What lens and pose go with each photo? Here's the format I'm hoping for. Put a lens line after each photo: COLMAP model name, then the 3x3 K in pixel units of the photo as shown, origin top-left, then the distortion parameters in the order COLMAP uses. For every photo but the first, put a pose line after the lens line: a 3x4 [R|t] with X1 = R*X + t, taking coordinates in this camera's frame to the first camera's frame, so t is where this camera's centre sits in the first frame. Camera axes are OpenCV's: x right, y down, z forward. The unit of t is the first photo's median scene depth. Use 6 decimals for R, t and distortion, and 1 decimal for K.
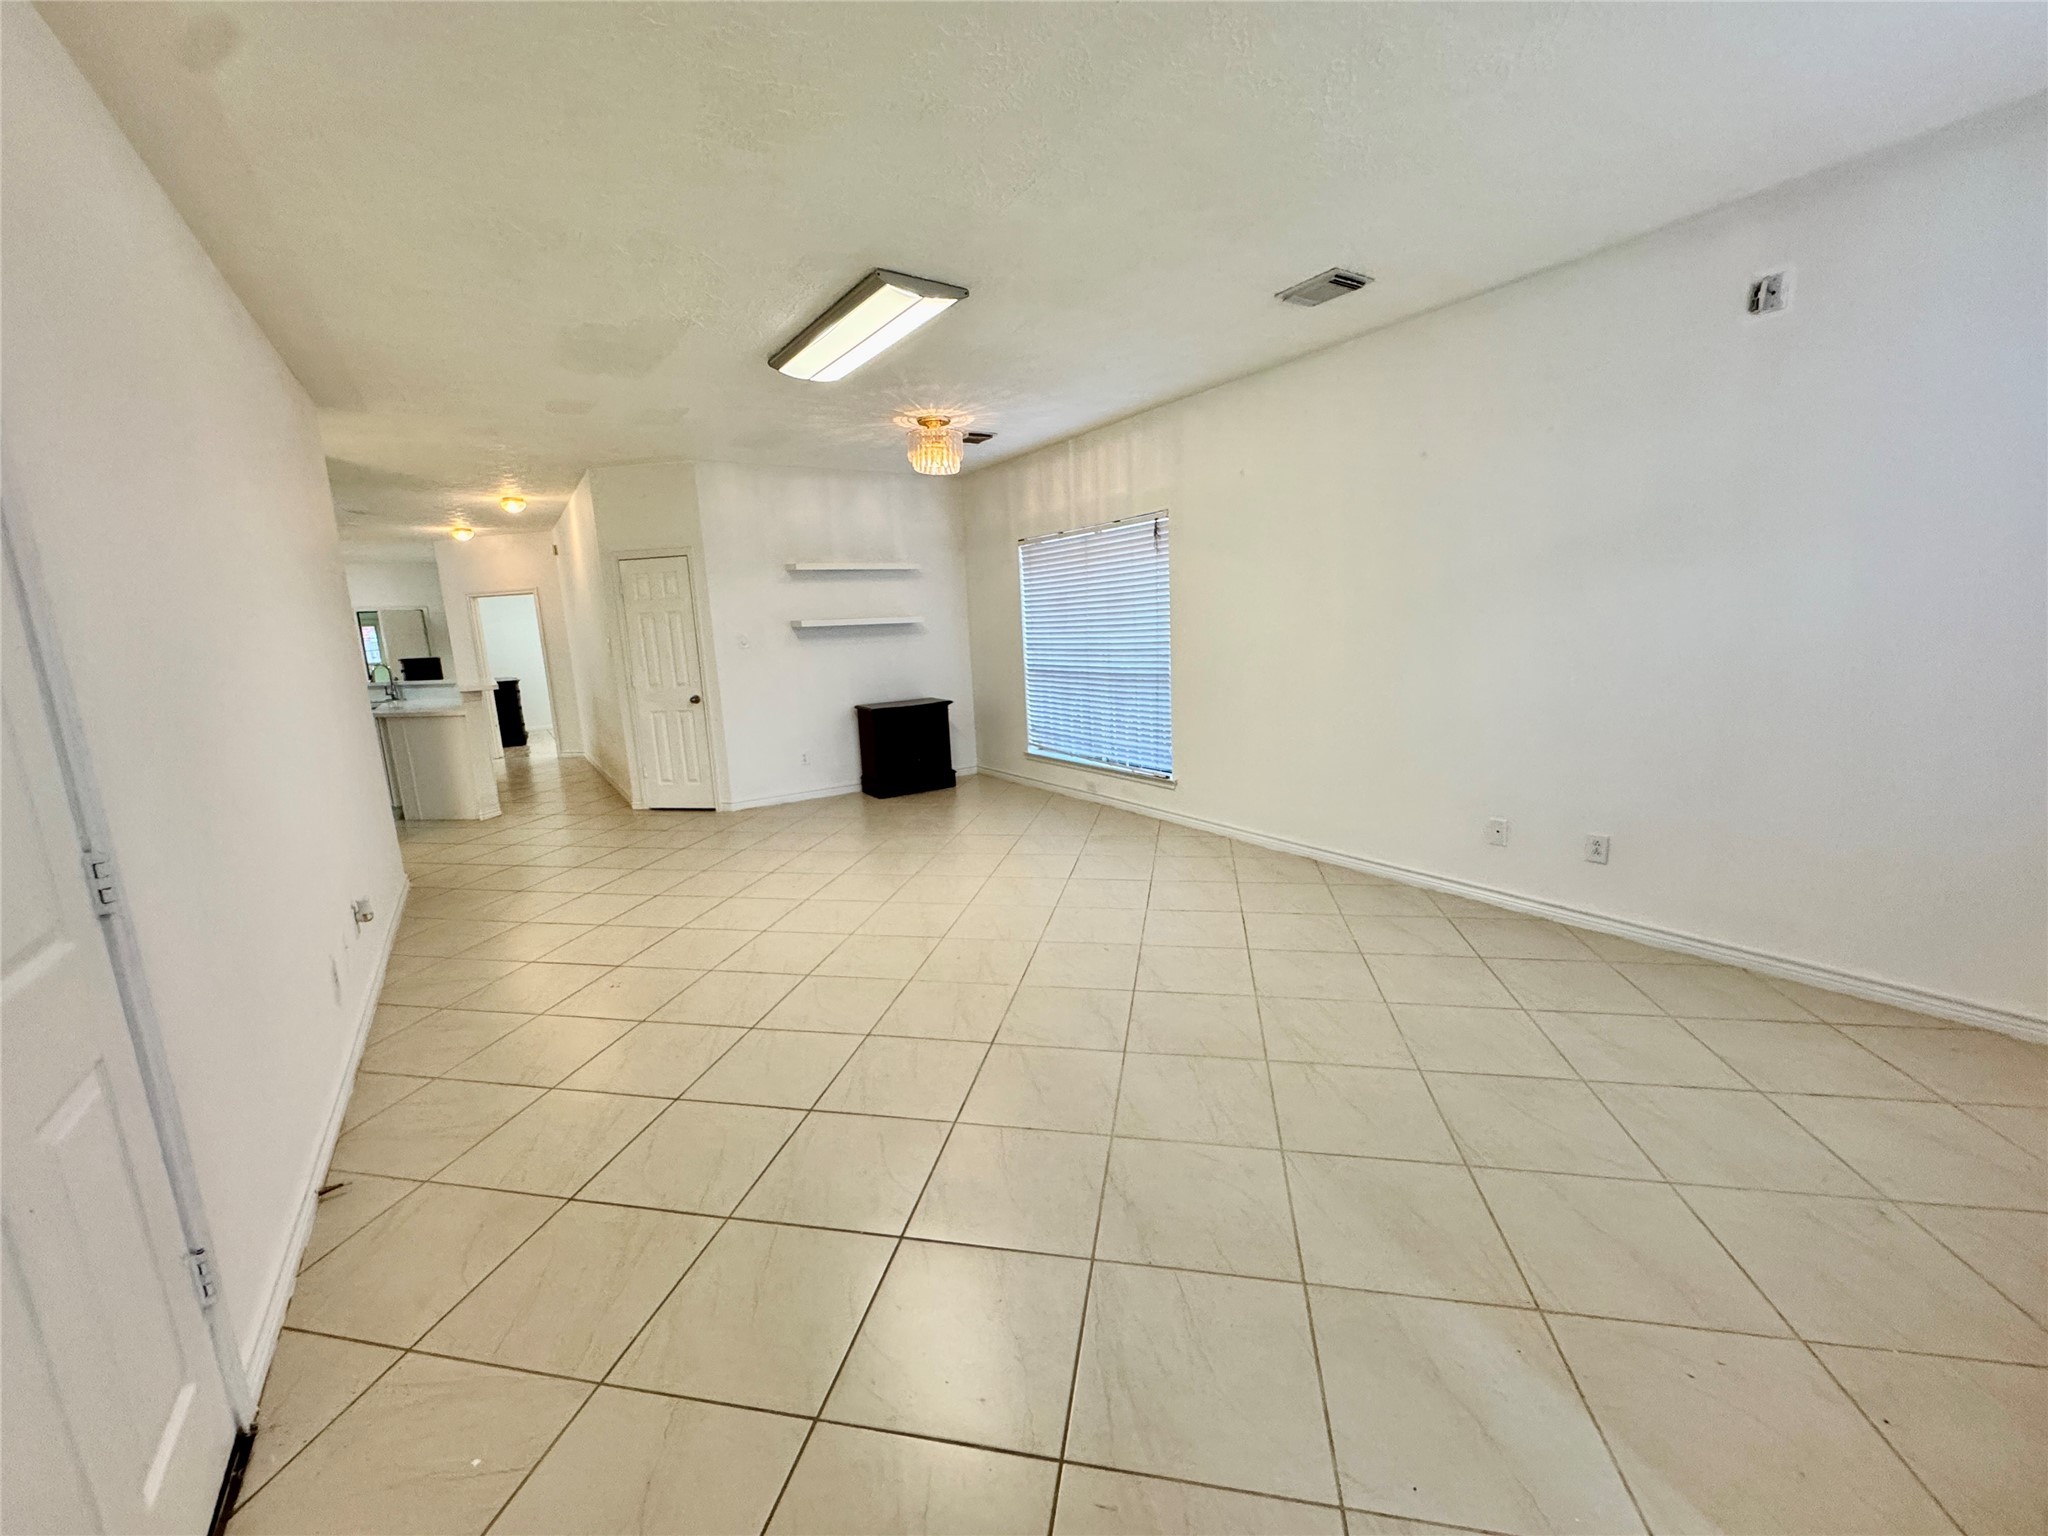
lens RADIAL K [[815.4, 0, 1023.5], [0, 815.4, 767.6], [0, 0, 1]] dist [-0.001806, 0.000306]
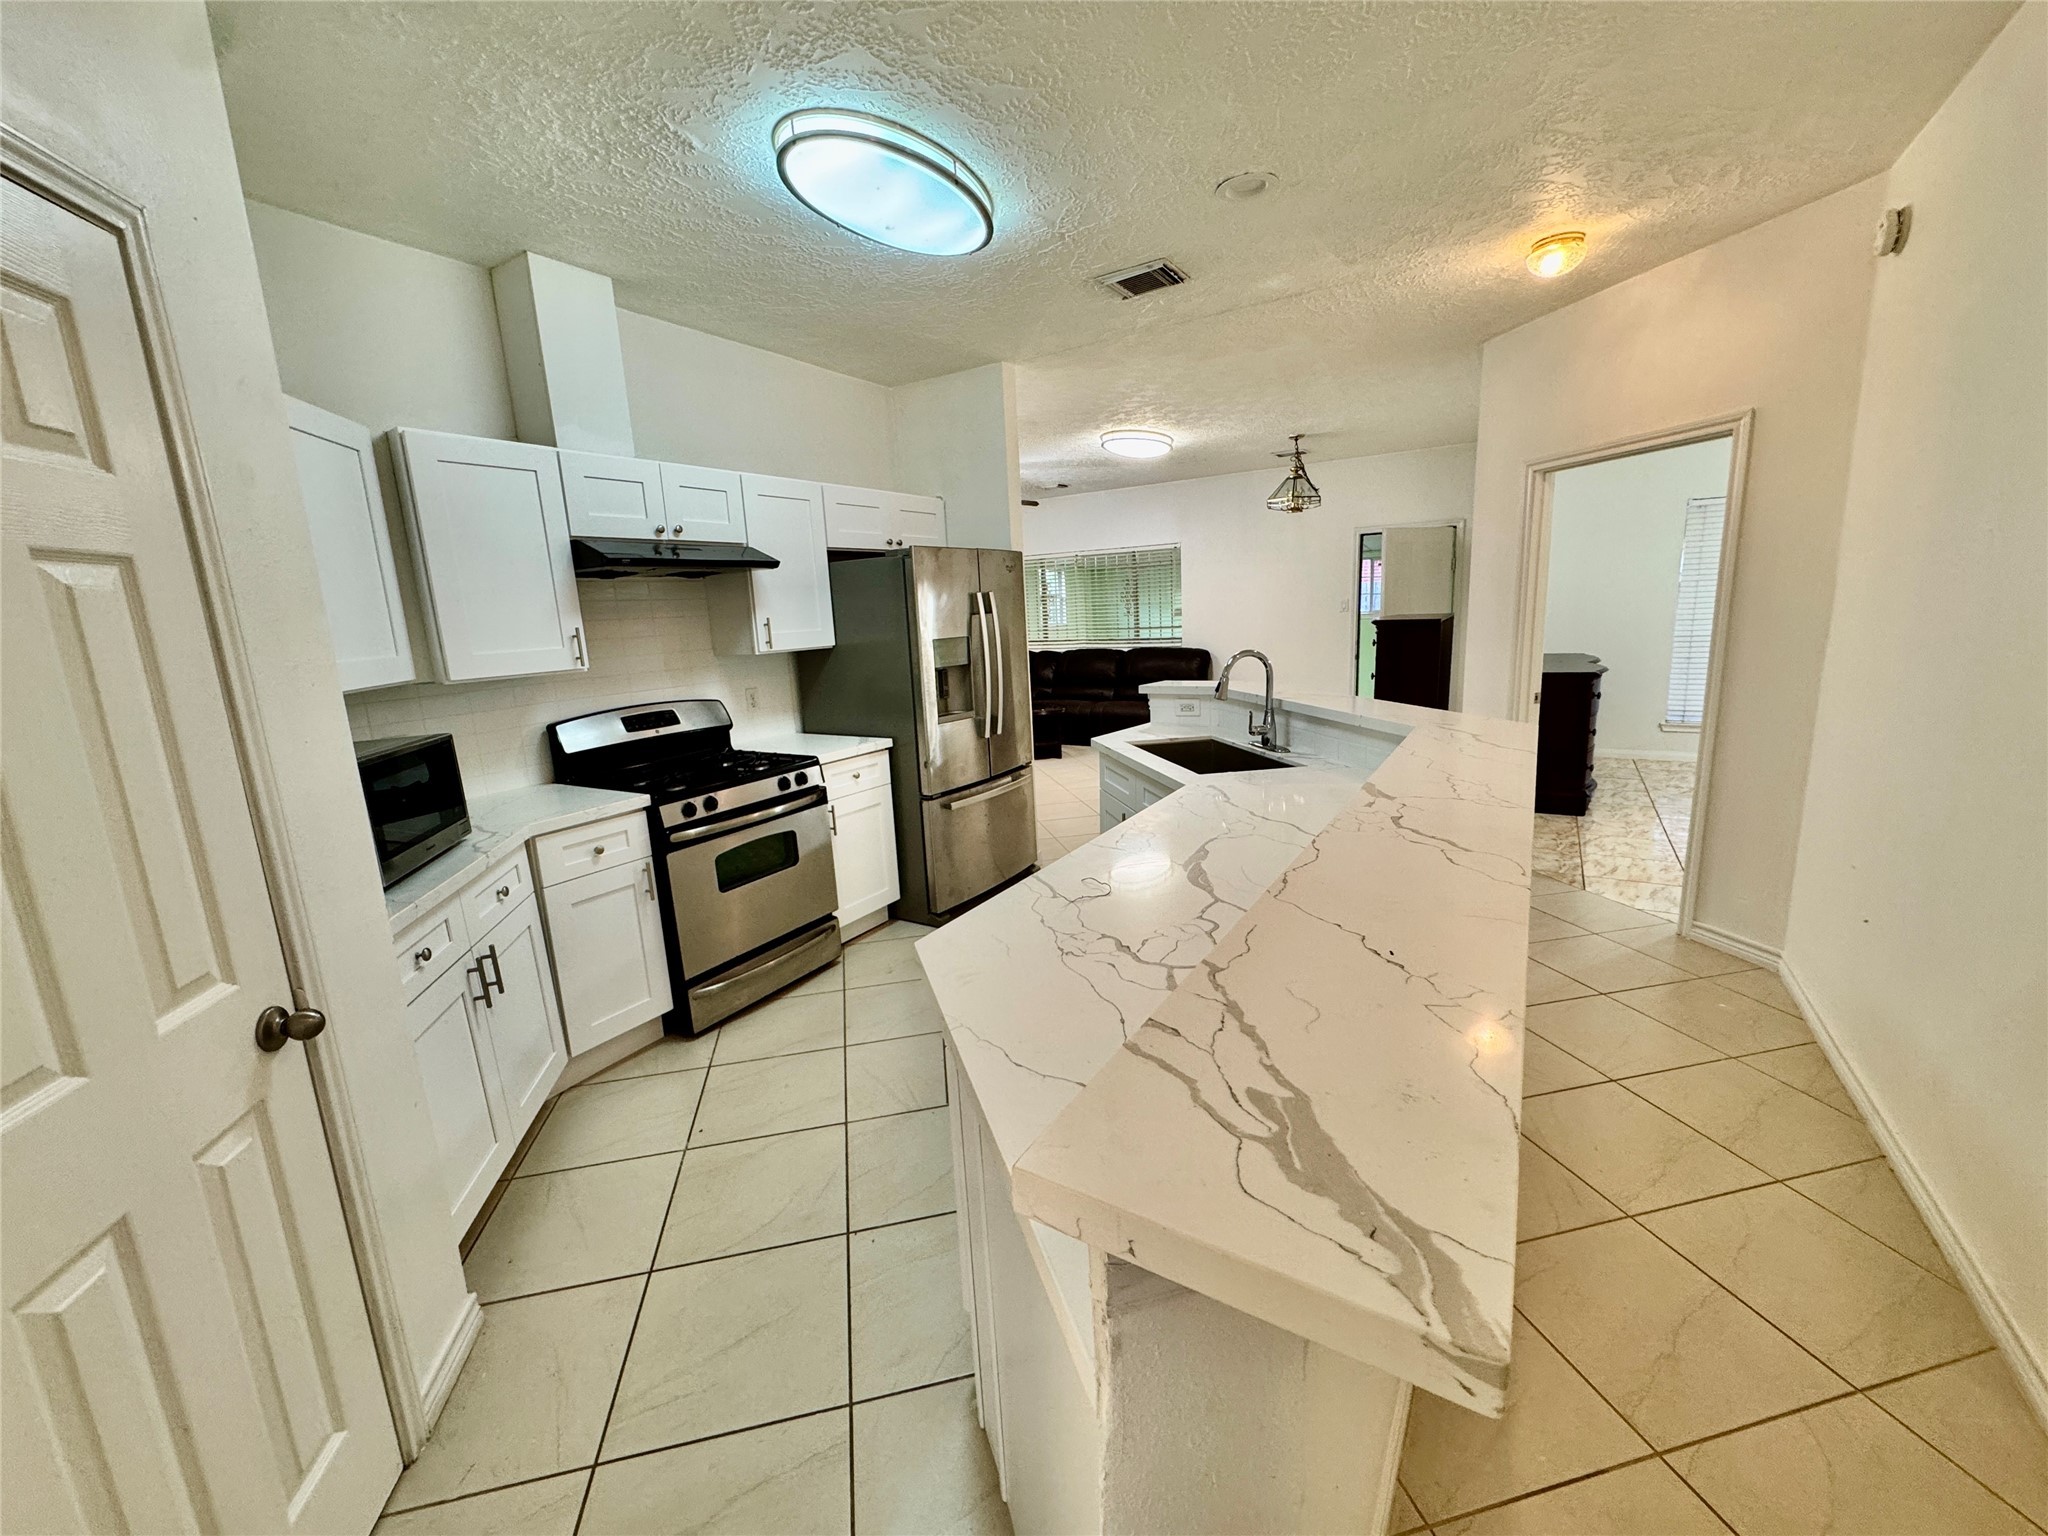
lens RADIAL K [[815.4, 0, 1023.0], [0, 815.4, 767.7], [0, 0, 1]] dist [-0.001806, 0.000306]
pose [[0.413264, 0.198280, -0.888762, -0.351692], [-0.130766, 0.978812, 0.157565, -0.087113], [0.901173, 0.051103, 0.430436, 0.534986]]
